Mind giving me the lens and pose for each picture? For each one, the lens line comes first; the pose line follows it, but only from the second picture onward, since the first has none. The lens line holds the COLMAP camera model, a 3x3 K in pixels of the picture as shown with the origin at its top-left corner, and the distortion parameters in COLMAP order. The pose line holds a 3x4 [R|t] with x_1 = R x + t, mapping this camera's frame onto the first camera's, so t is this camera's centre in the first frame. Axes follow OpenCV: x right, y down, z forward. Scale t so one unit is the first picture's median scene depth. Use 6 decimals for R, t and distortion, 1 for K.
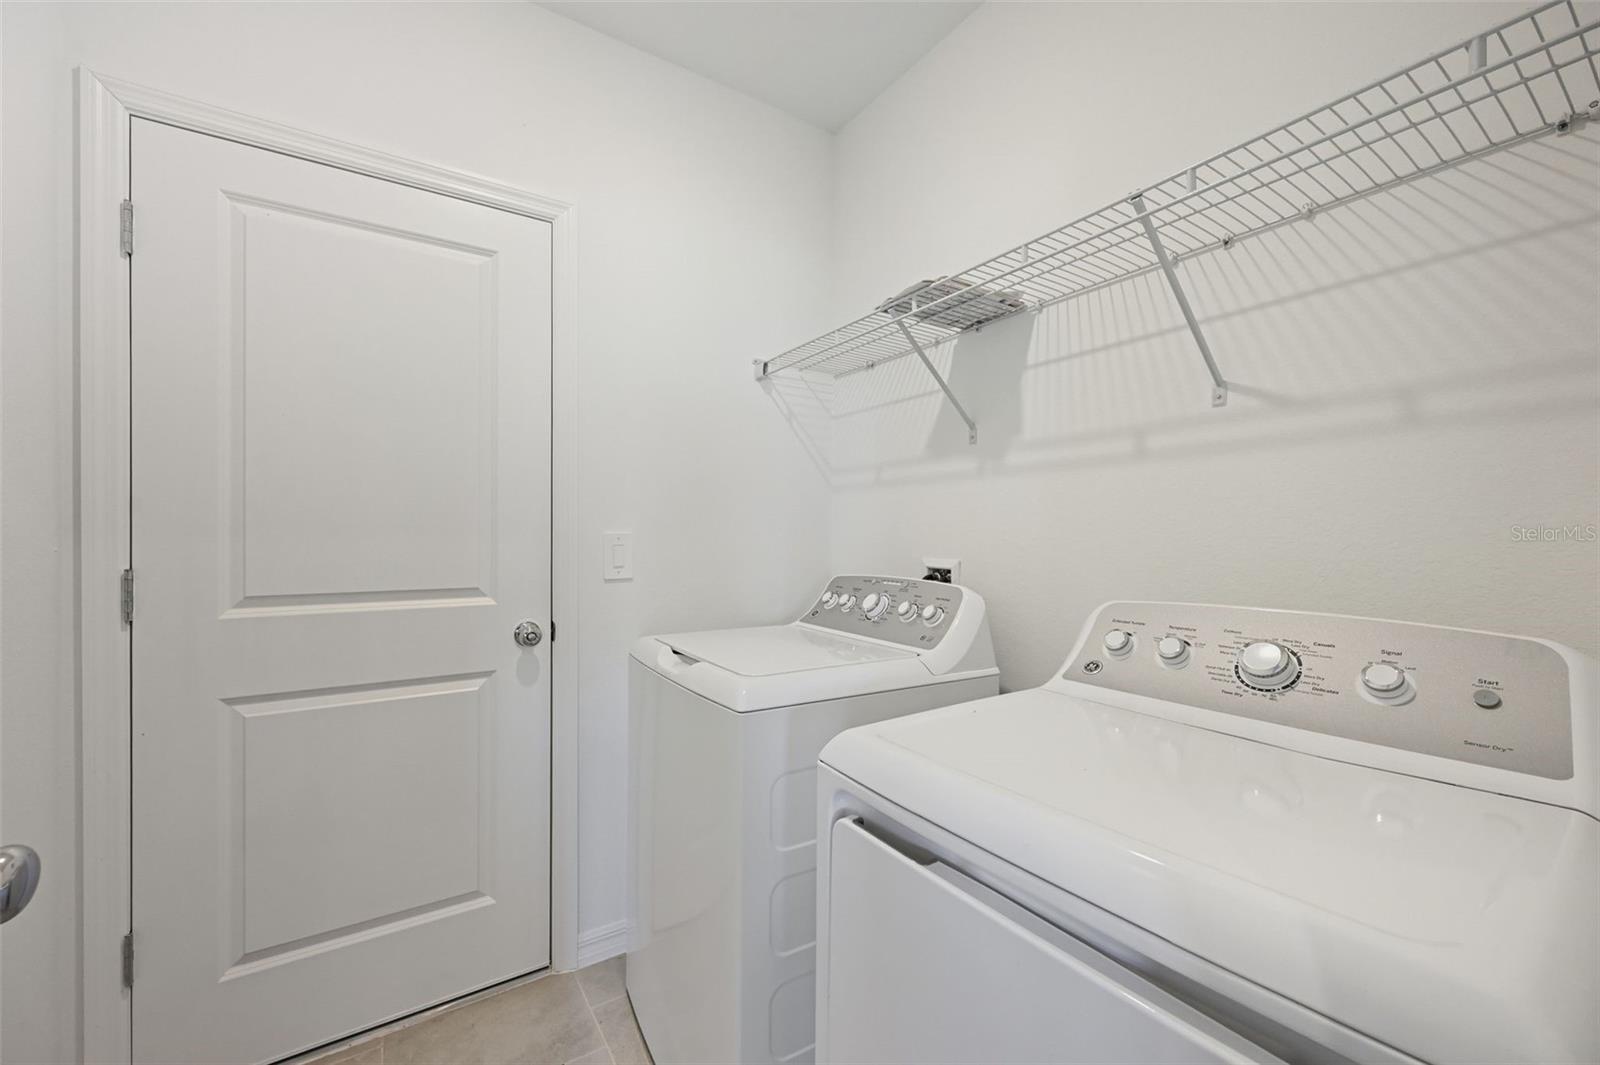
lens RADIAL K [[640.5, 0, 802.6], [0, 640.5, 536.4], [0, 0, 1]] dist [0.002162, -0.000017]
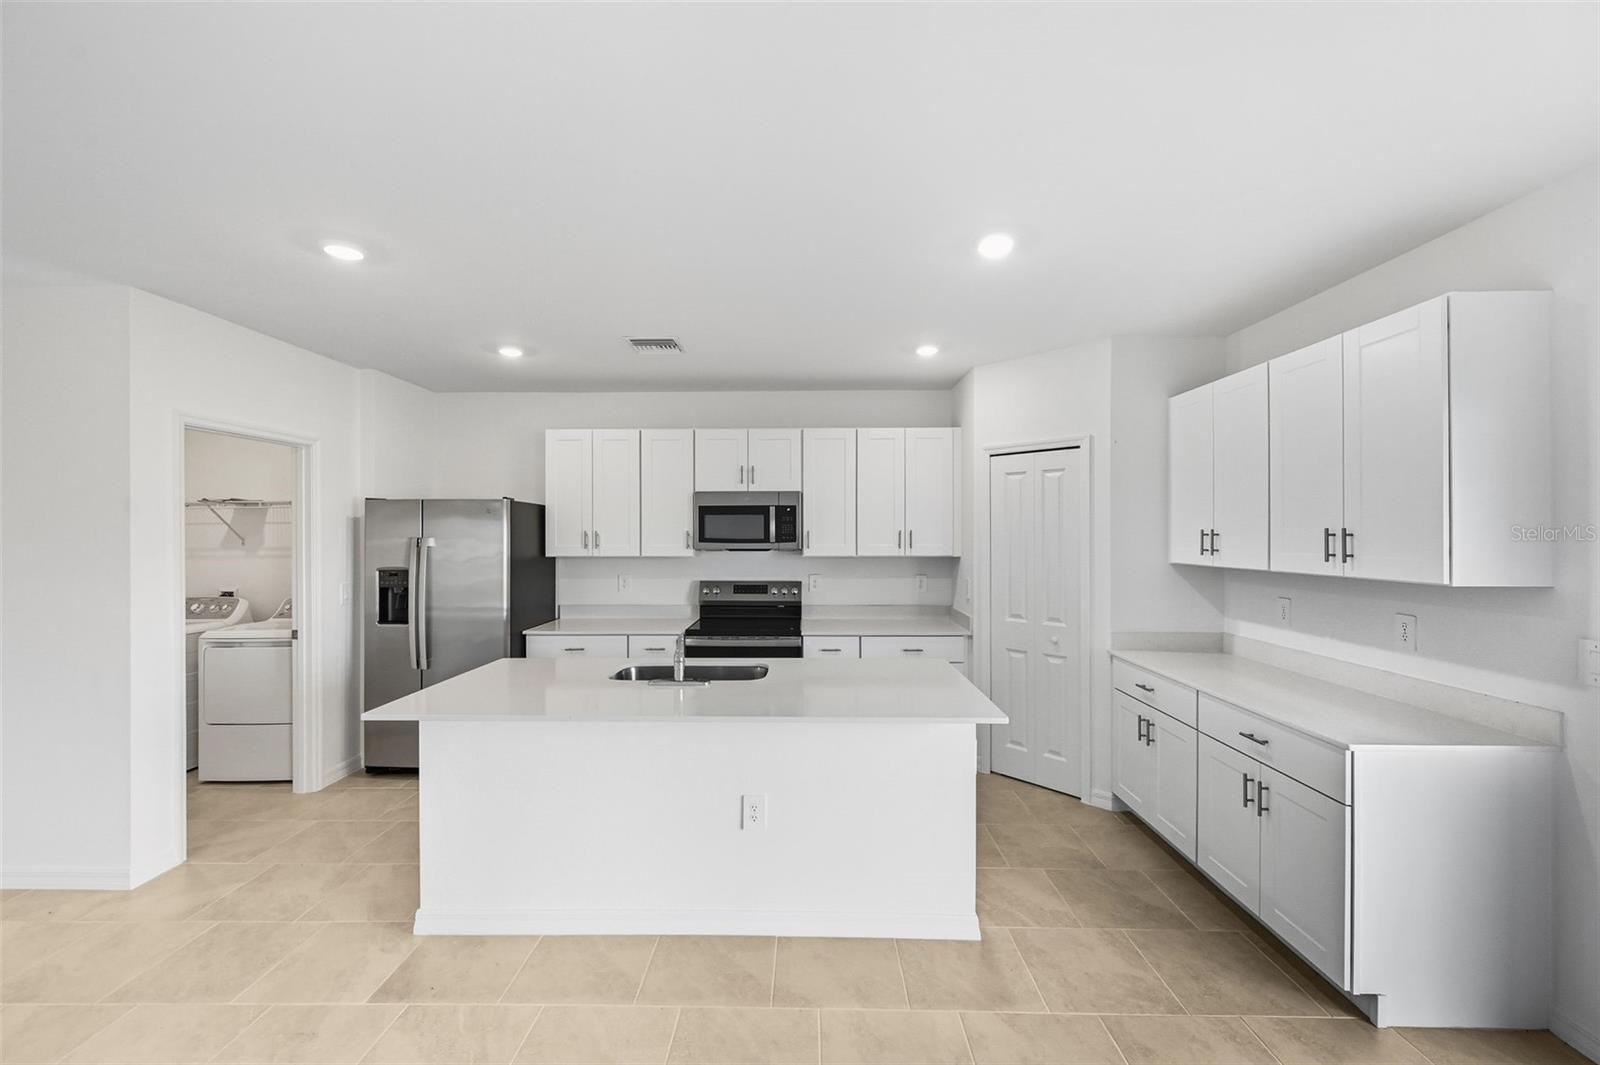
lens RADIAL K [[640.5, 0, 797.4], [0, 640.5, 532.9], [0, 0, 1]] dist [0.002162, -0.000017]
pose [[0.573051, -0.012330, 0.819427, -0.658804], [0.014145, 0.999887, 0.005154, -0.188672], [-0.819398, 0.008637, 0.573160, -2.656497]]
